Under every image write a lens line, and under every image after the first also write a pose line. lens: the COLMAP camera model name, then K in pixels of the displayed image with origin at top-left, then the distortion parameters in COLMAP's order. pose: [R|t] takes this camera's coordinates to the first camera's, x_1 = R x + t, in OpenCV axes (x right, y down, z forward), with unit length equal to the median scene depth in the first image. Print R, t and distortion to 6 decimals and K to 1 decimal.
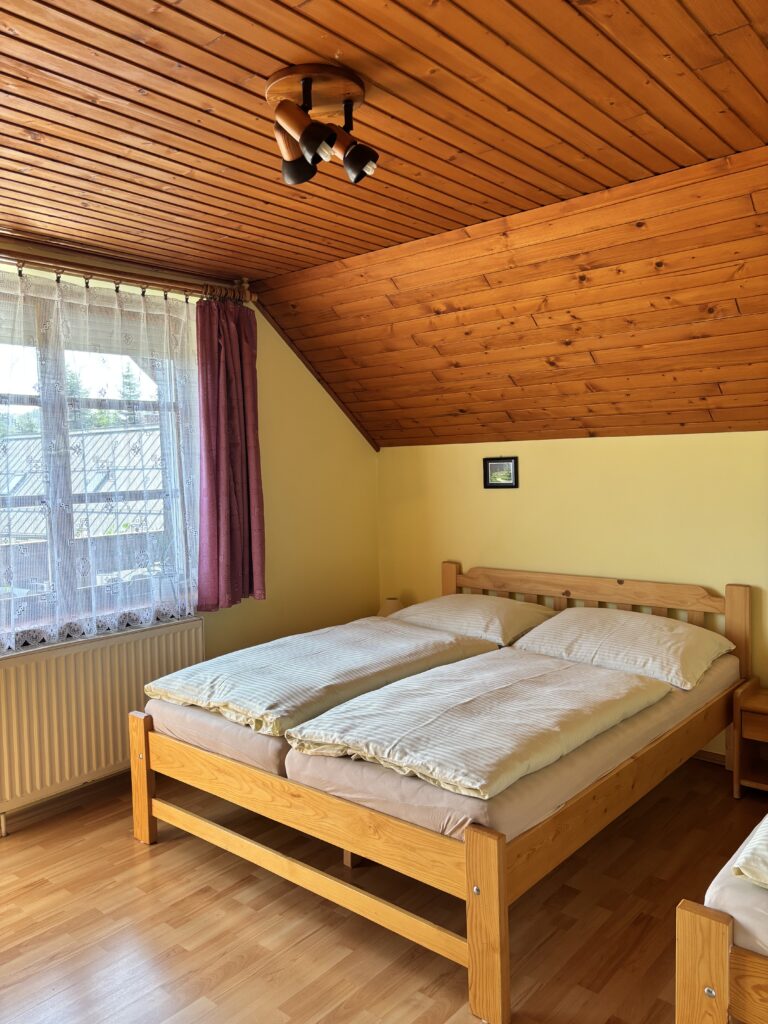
lens RADIAL K [[774.2, 0, 380.8], [0, 774.2, 512.8], [0, 0, 1]] dist [0.055197, -0.058086]
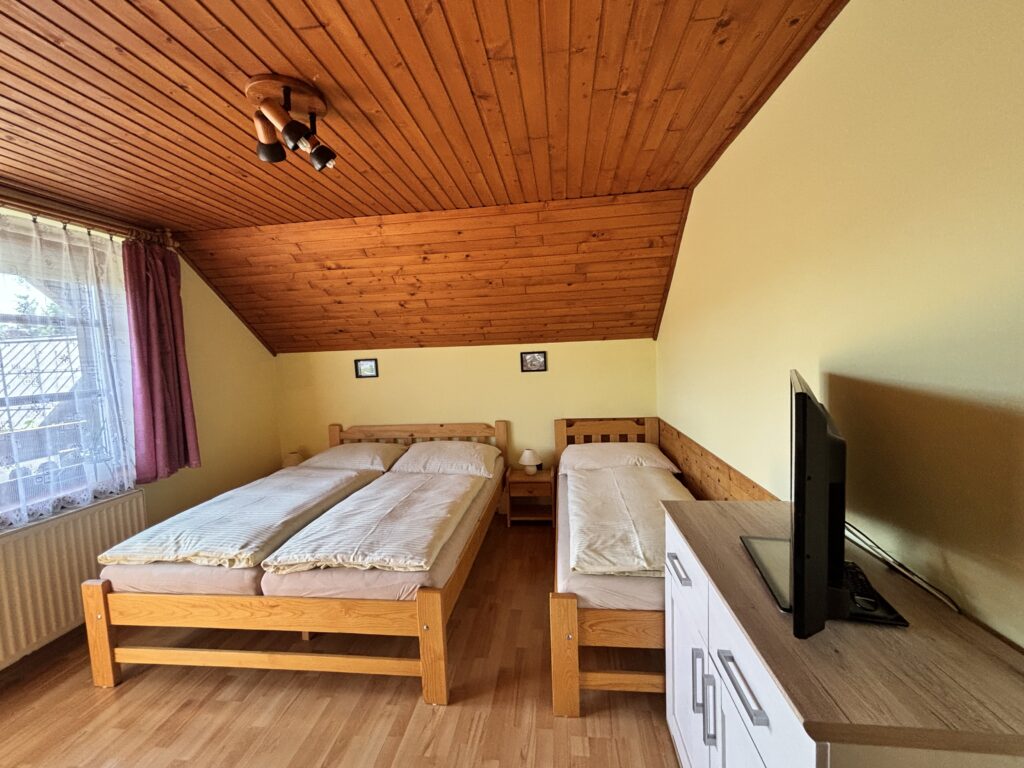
lens RADIAL K [[413.7, 0, 511.0], [0, 413.7, 382.3], [0, 0, 1]] dist [-0.001187, 0.000442]
pose [[0.827544, -0.047854, 0.559357, -0.124407], [0.055223, 0.998467, 0.003719, -0.011022], [-0.558677, 0.027812, 0.828919, 0.119905]]
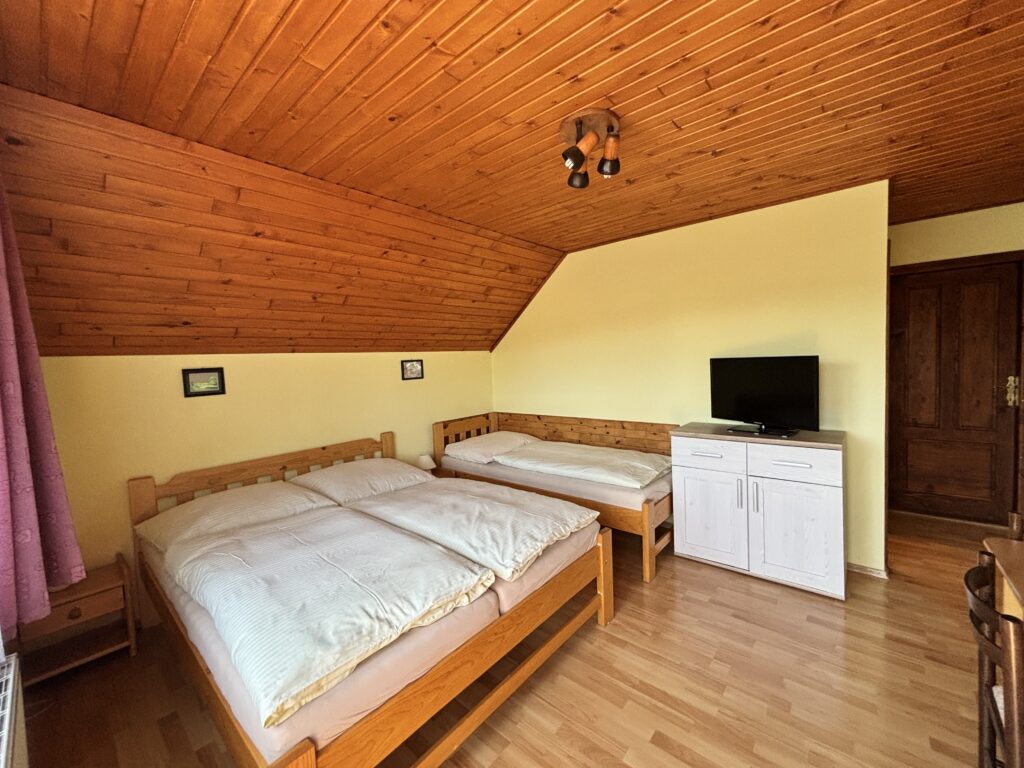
lens RADIAL K [[413.7, 0, 509.9], [0, 413.7, 378.4], [0, 0, 1]] dist [-0.001187, 0.000442]
pose [[-0.002994, -0.016815, 0.999854, -0.631966], [0.108906, 0.993906, 0.017041, -0.026537], [-0.994048, 0.108941, -0.001145, 0.796517]]
